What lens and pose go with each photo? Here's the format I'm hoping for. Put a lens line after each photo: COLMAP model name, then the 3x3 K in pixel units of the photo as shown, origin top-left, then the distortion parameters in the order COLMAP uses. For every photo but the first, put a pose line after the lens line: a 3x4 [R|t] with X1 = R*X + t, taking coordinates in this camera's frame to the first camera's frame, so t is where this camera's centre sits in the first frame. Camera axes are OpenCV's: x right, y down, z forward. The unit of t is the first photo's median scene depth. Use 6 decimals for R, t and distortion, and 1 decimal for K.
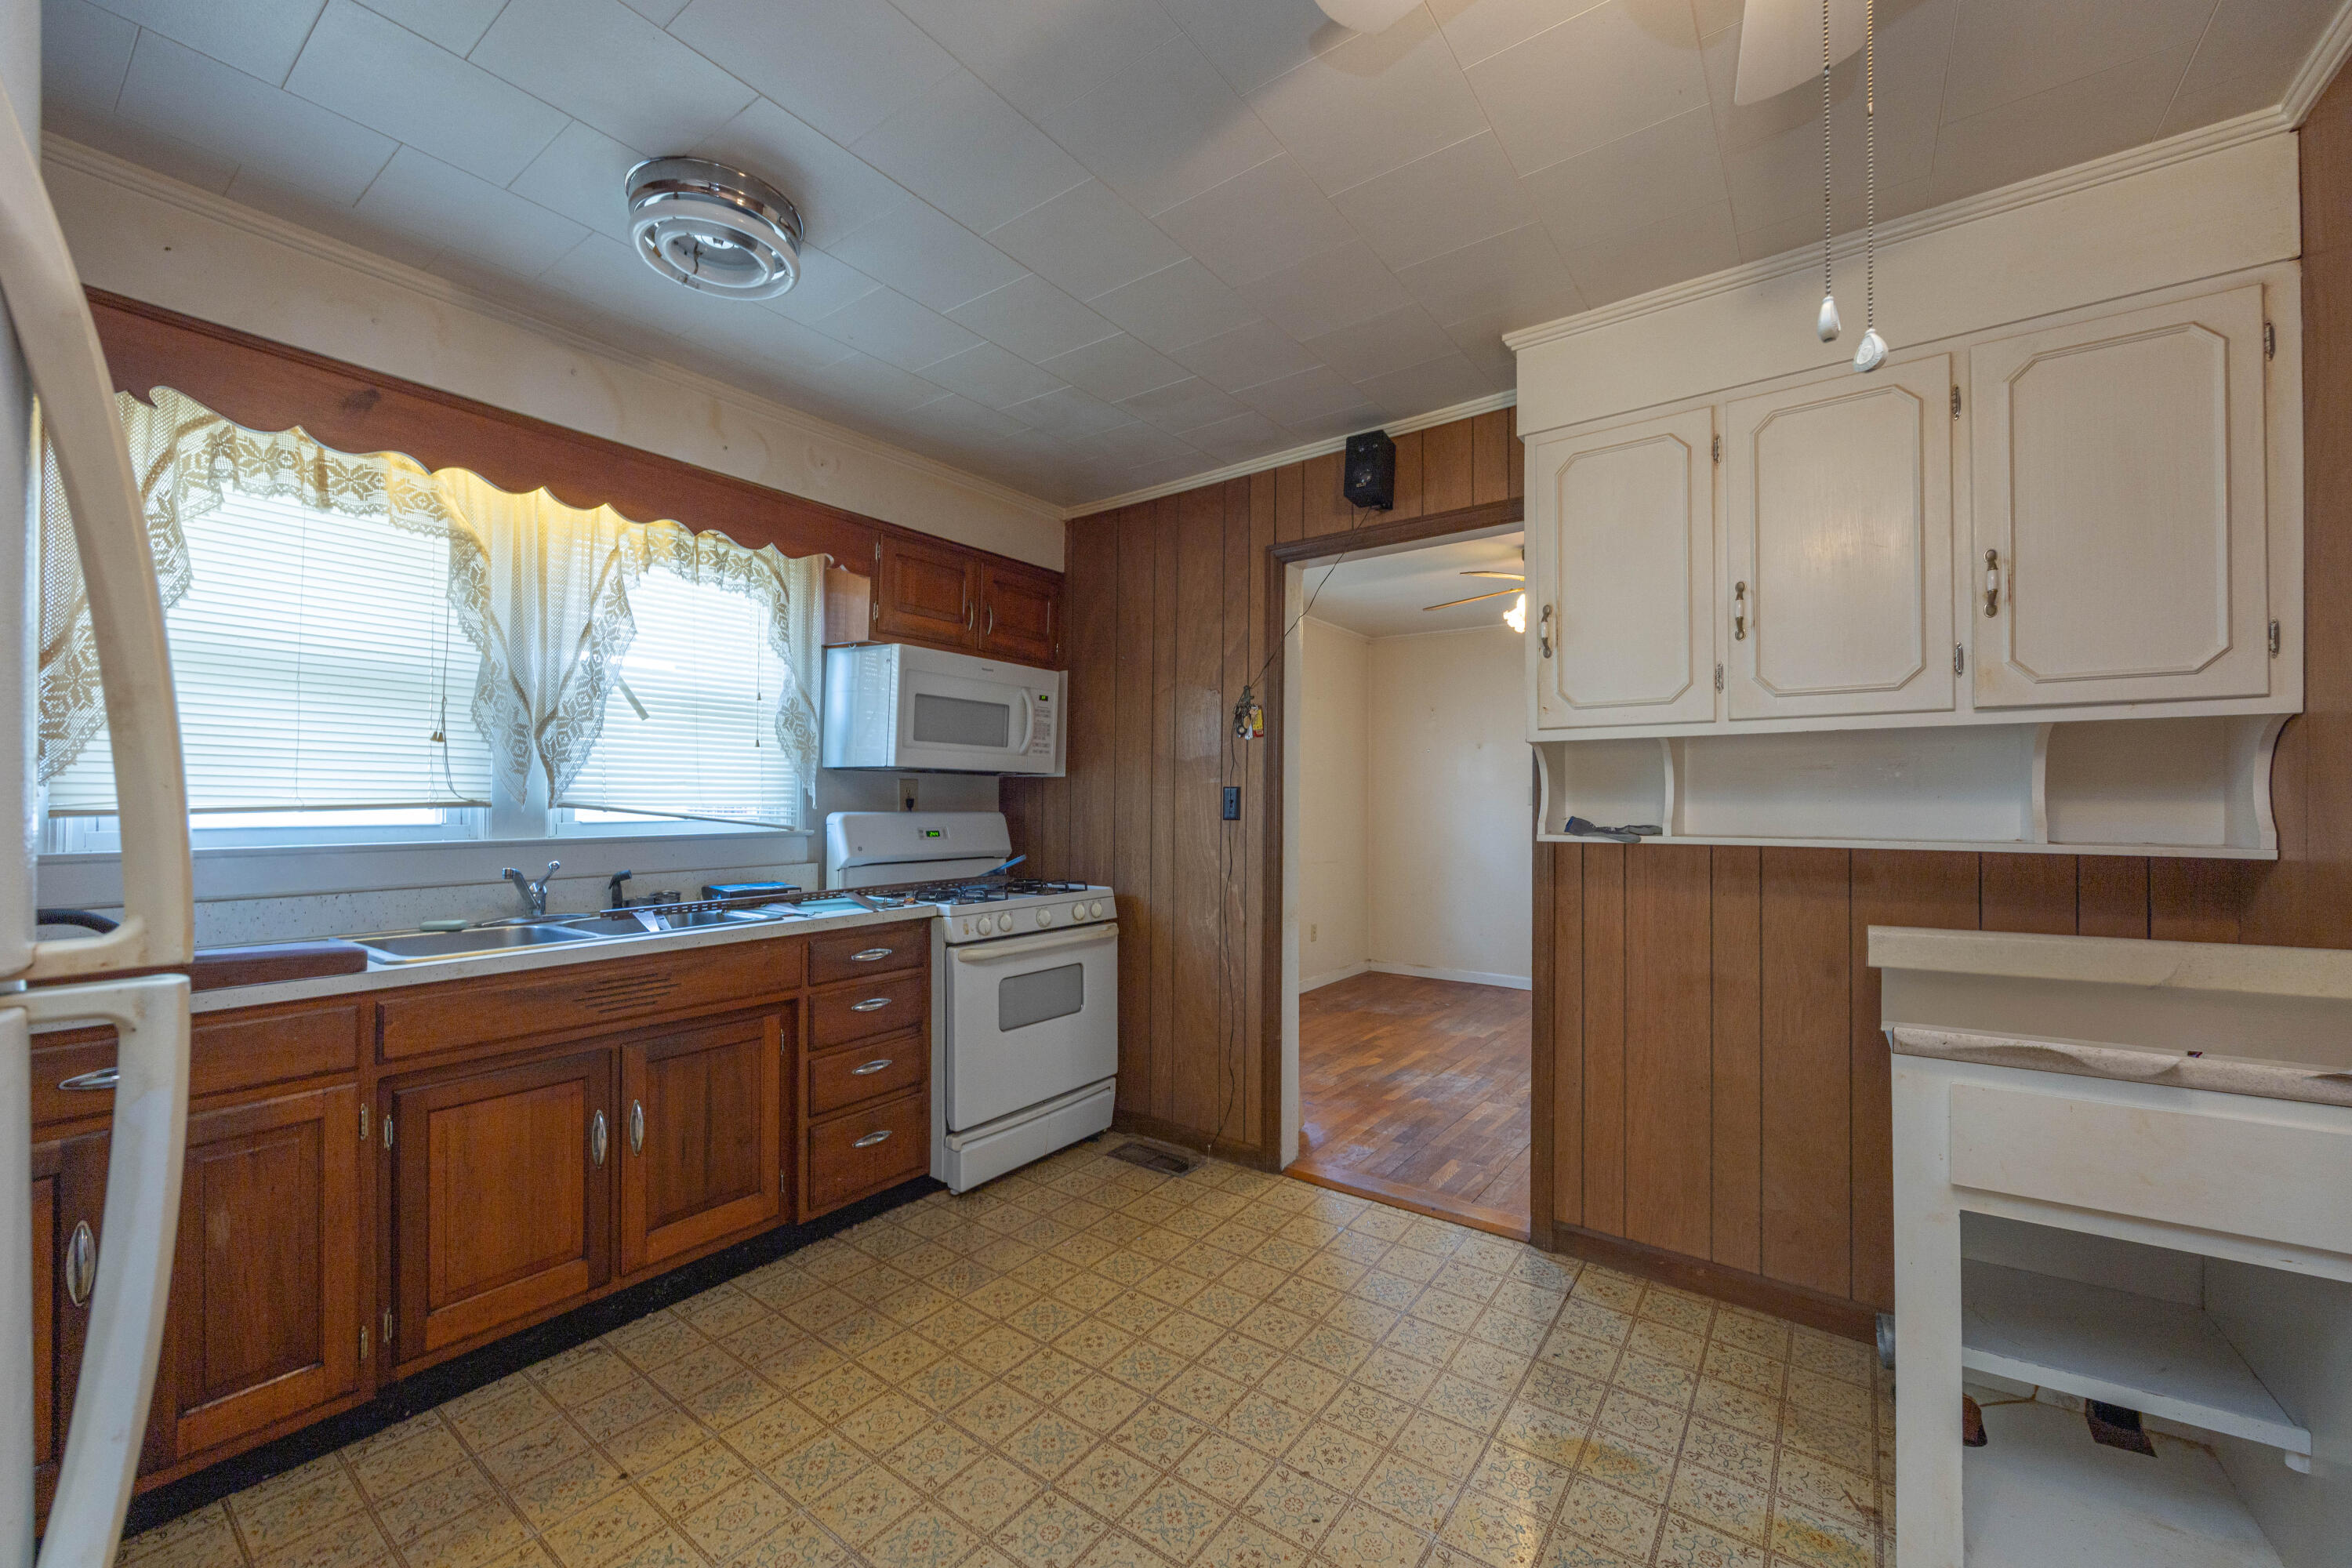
lens RADIAL K [[922.7, 0, 1176.0], [0, 922.7, 784.0], [0, 0, 1]] dist [-0.000488, -0.000046]
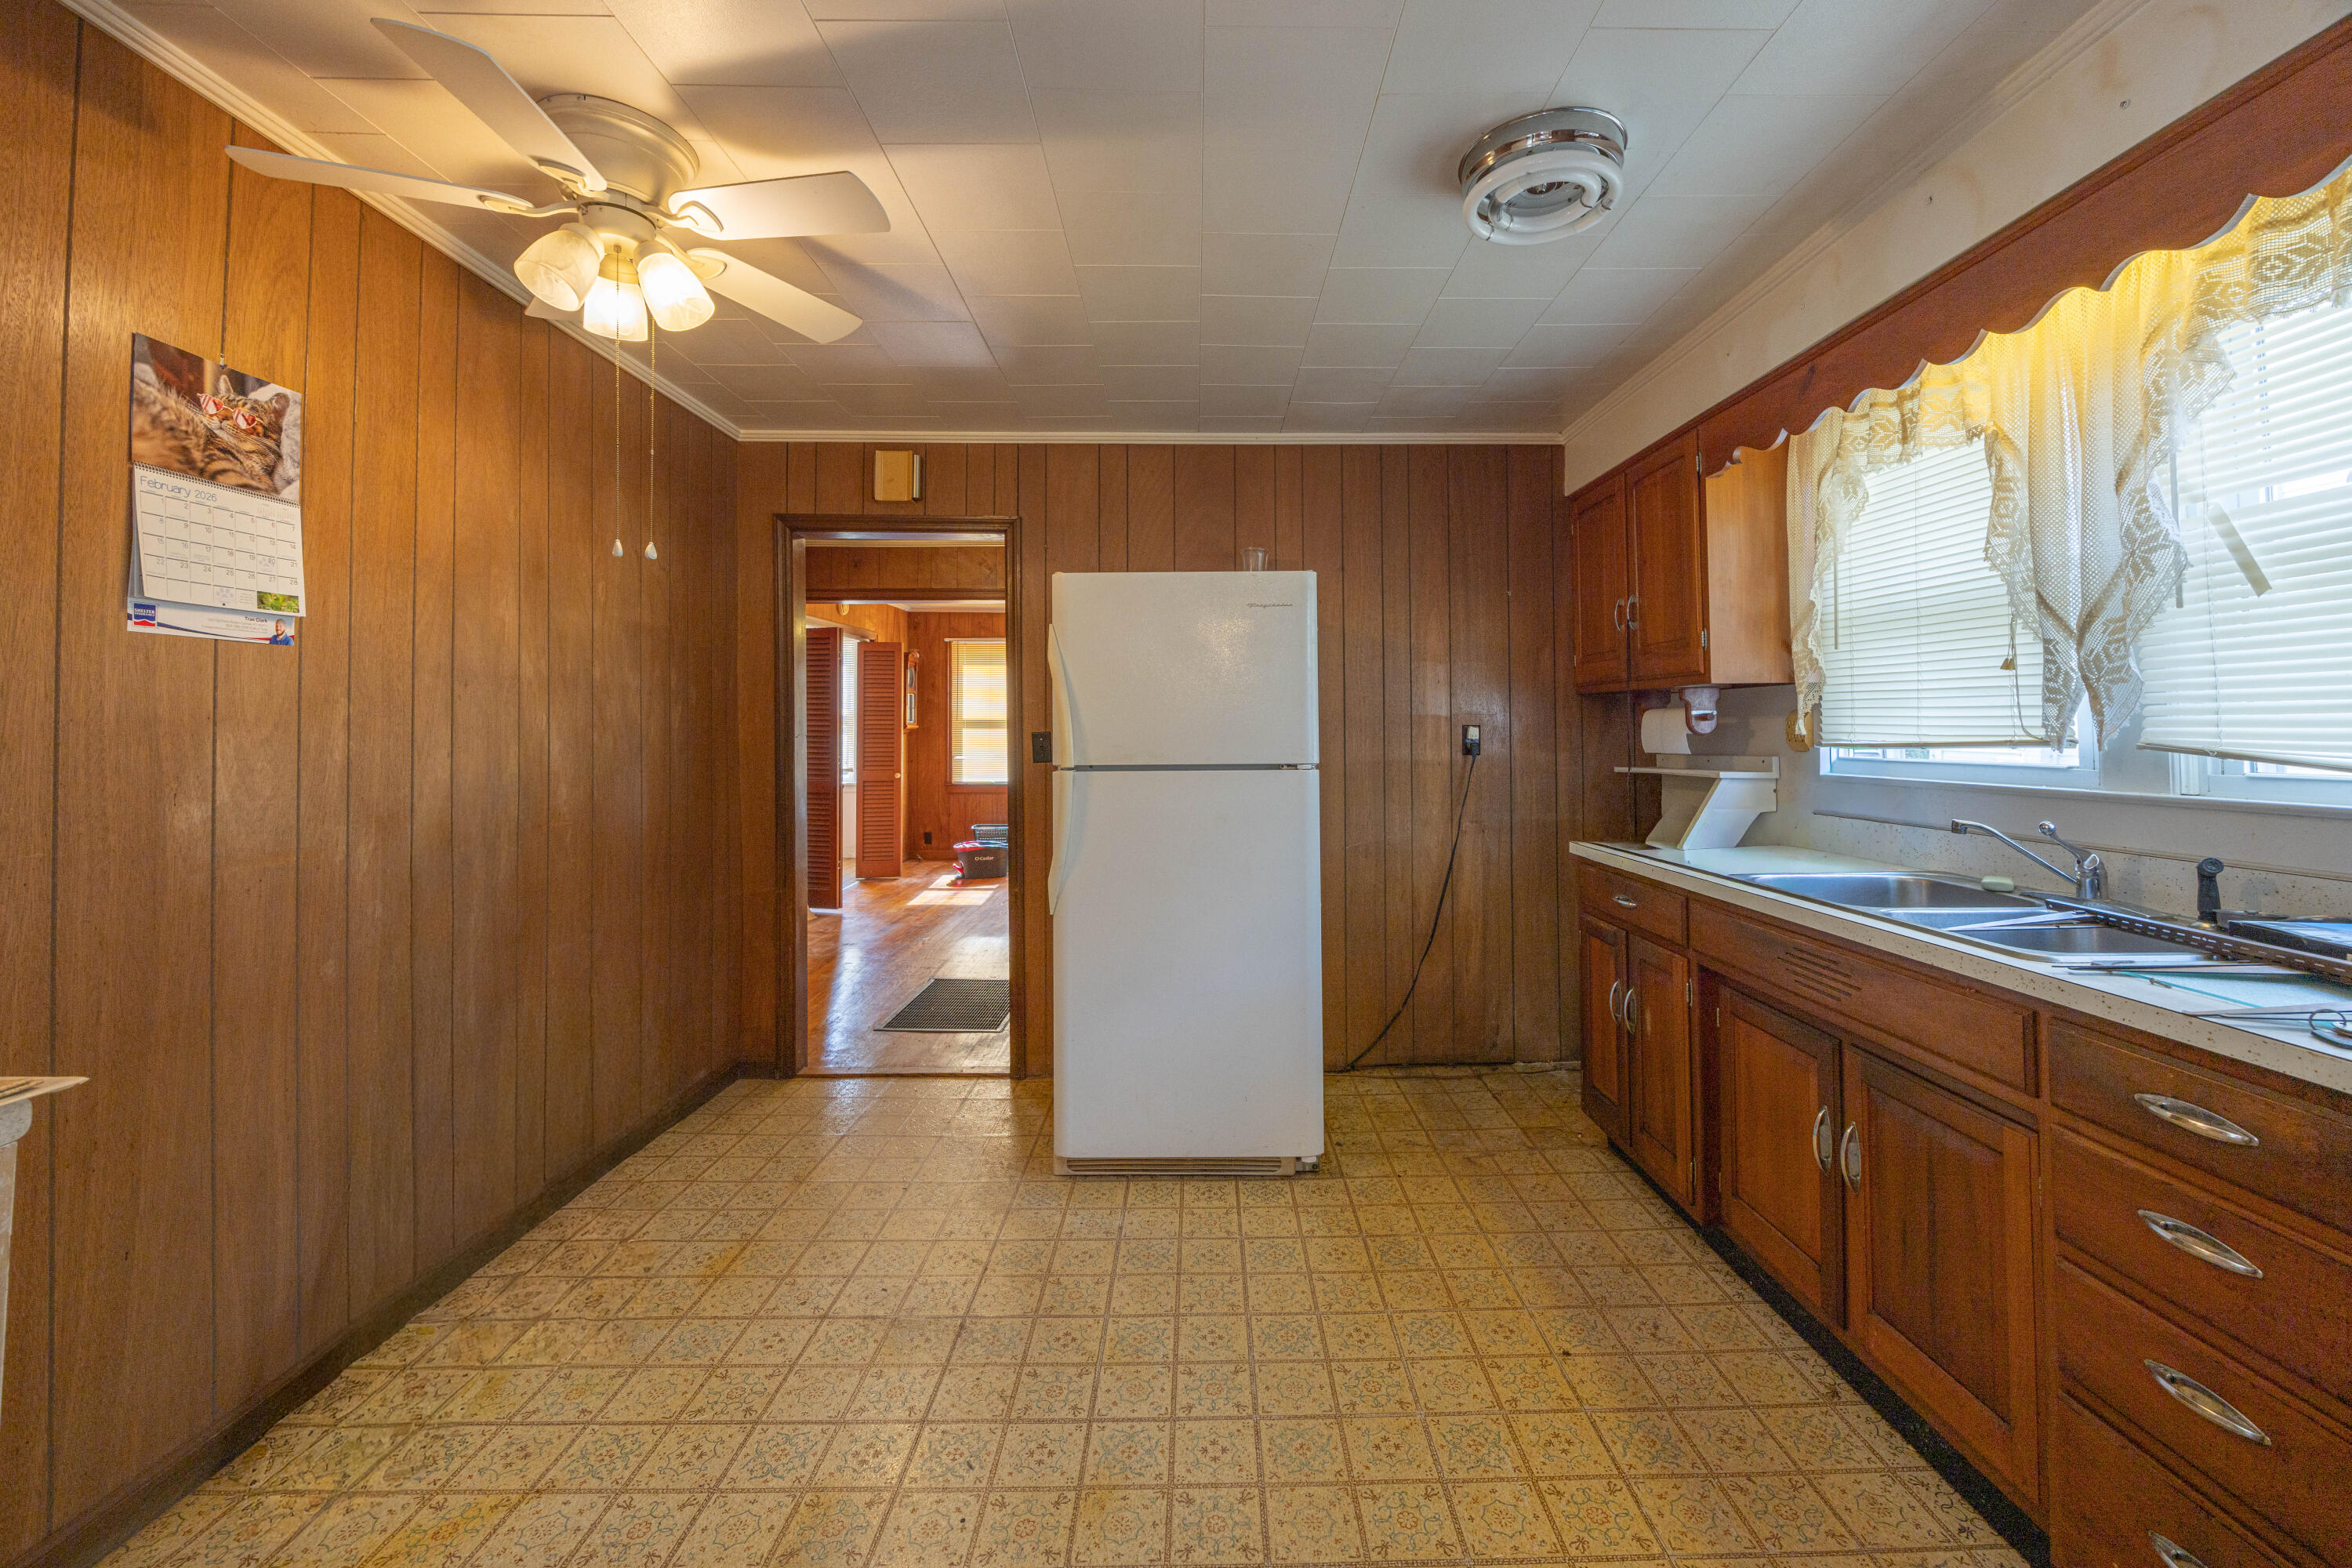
lens RADIAL K [[933.9, 0, 1213.8], [0, 933.9, 708.7], [0, 0, 1]] dist [0.000201, 0.000021]
pose [[-0.801748, -0.016079, -0.597445, 0.315645], [0.008756, 0.999215, -0.038642, 0.017369], [0.597598, -0.036212, -0.800978, 1.269691]]
